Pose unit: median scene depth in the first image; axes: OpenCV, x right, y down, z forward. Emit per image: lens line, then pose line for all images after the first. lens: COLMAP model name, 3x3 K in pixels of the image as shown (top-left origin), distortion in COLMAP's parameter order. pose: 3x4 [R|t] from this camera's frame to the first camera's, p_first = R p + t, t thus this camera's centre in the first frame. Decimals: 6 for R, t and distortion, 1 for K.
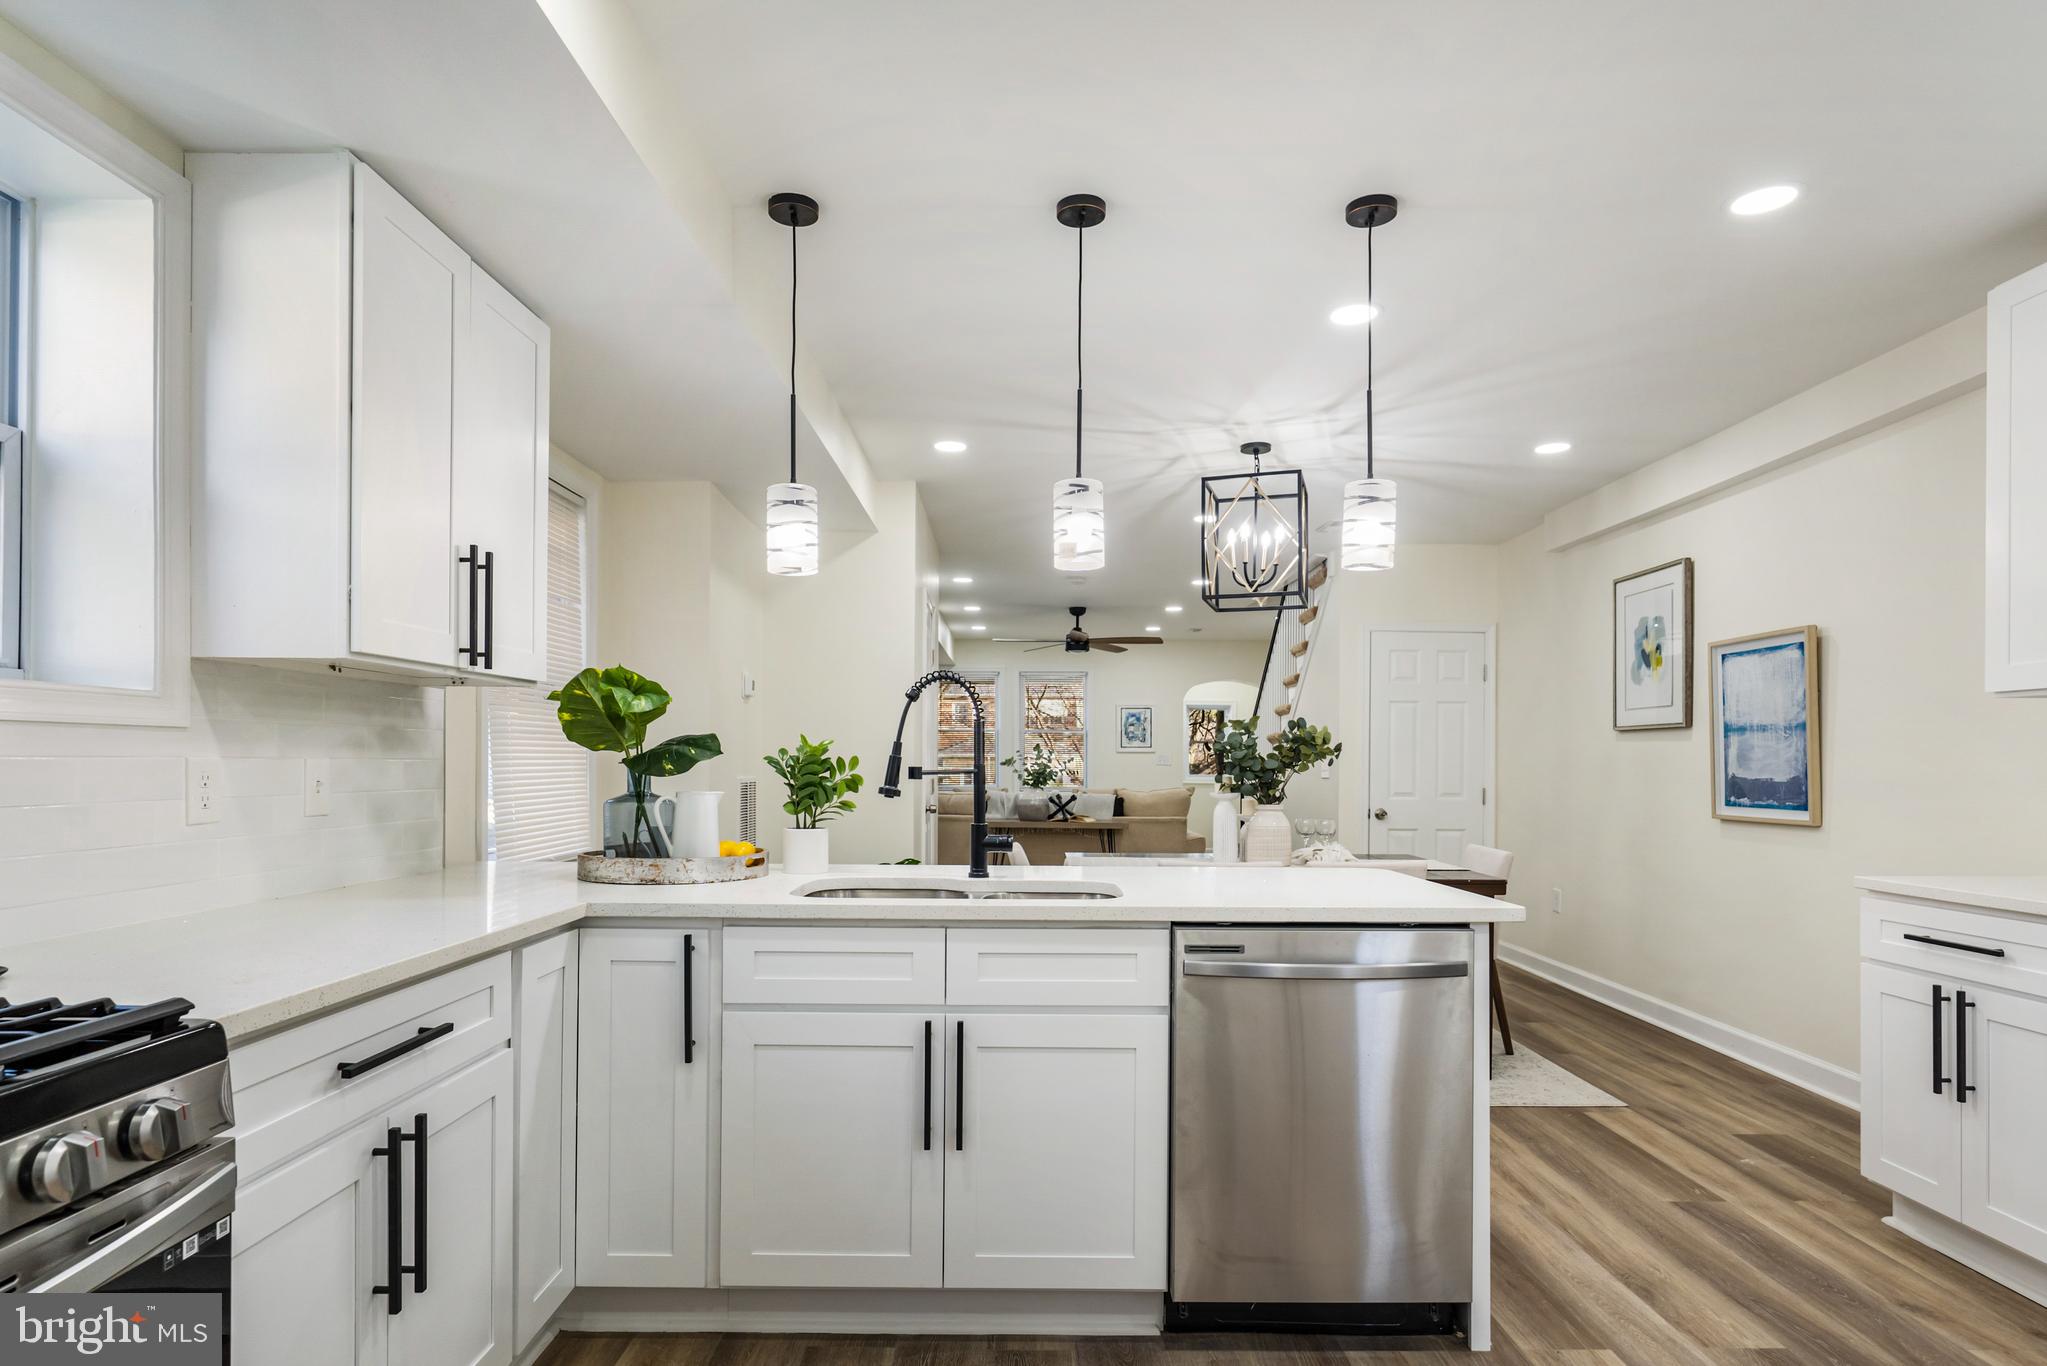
lens RADIAL K [[1067.7, 0, 1053.0], [0, 1067.7, 766.4], [0, 0, 1]] dist [0.003081, 0.001277]
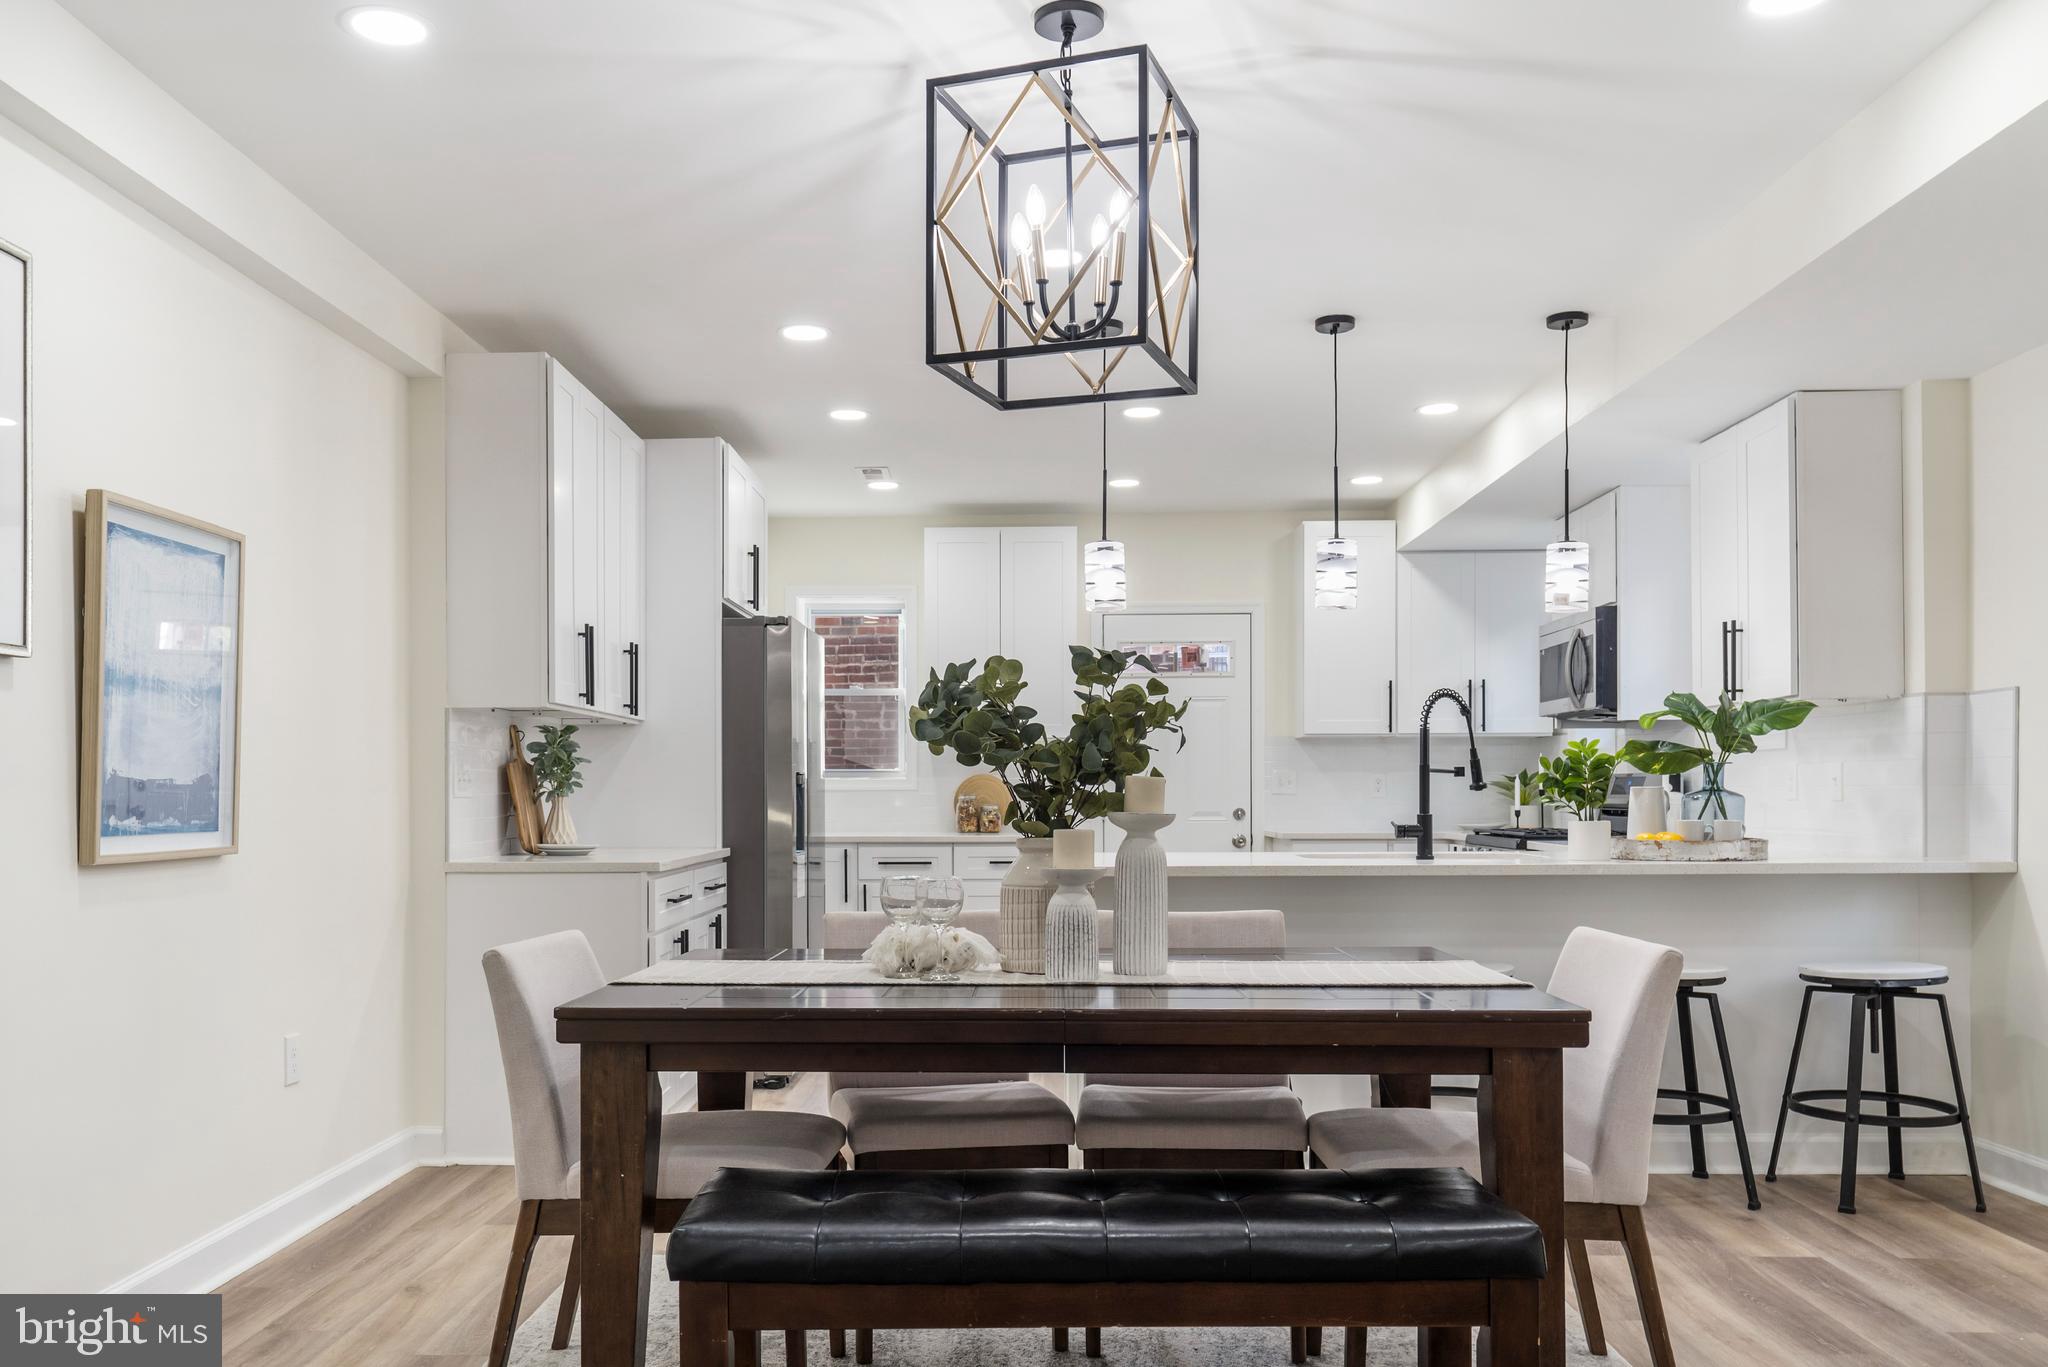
lens RADIAL K [[1637.3, 0, 974.9], [0, 1637.3, 793.9], [0, 0, 1]] dist [0.006911, 0.001501]
pose [[-0.998050, -0.001219, 0.062405, 0.221311], [-0.000862, 0.999983, 0.005745, 0.015141], [-0.062411, 0.005680, -0.998034, 1.989681]]
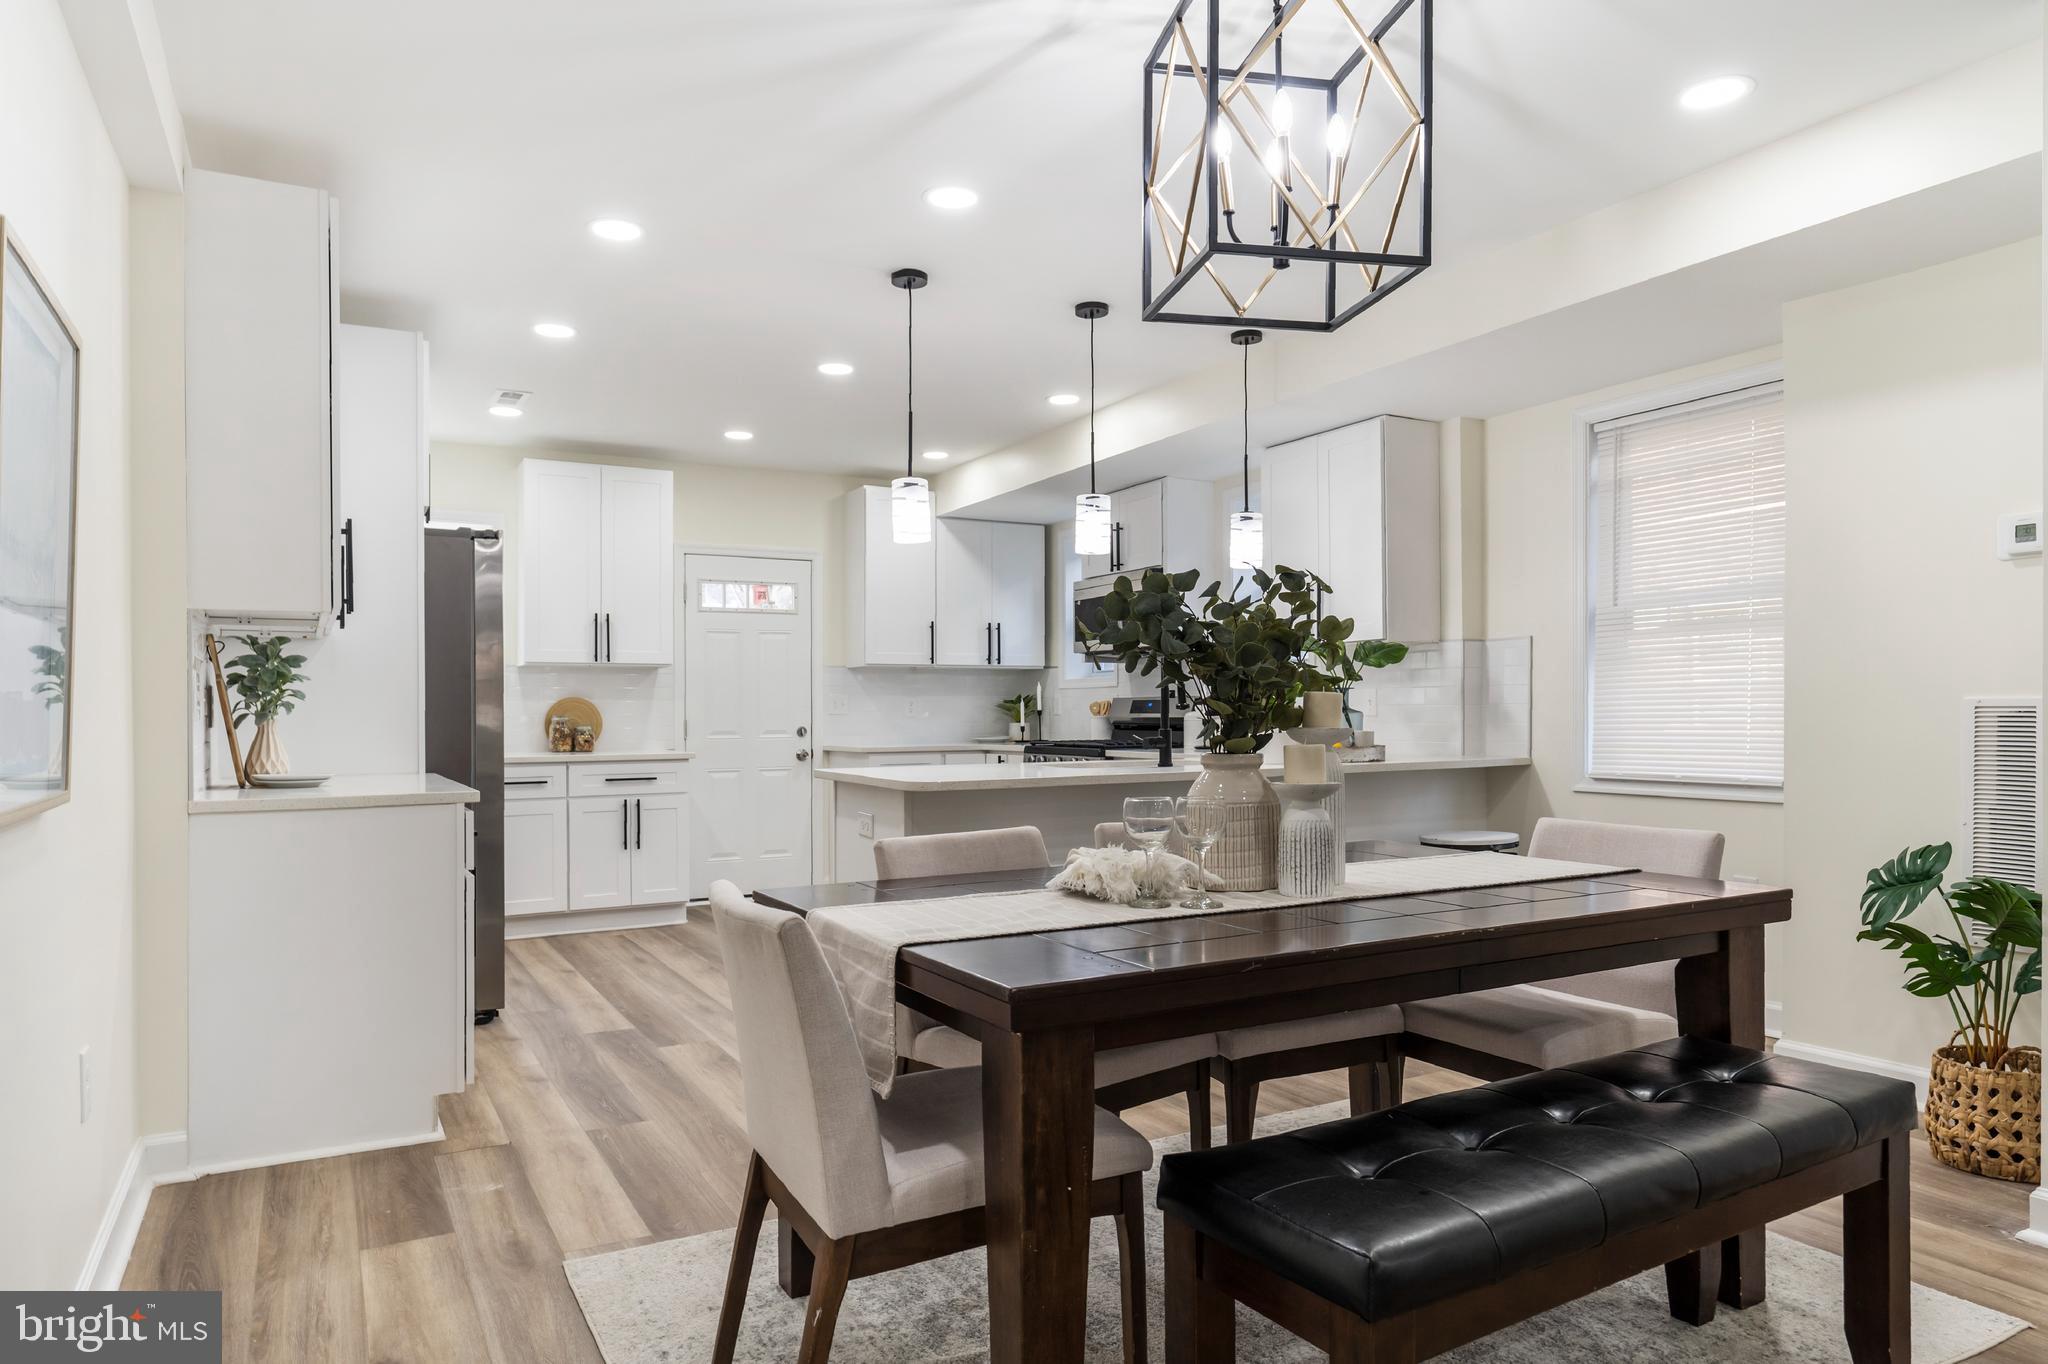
lens RADIAL K [[1261.2, 0, 1011.5], [0, 1261.2, 714.1], [0, 0, 1]] dist [0.000430, 0.002086]
pose [[-0.886338, 0.002813, -0.463030, 0.624182], [0.001055, 0.999991, 0.004056, 0.019092], [0.463038, 0.003106, -0.886333, 1.677002]]
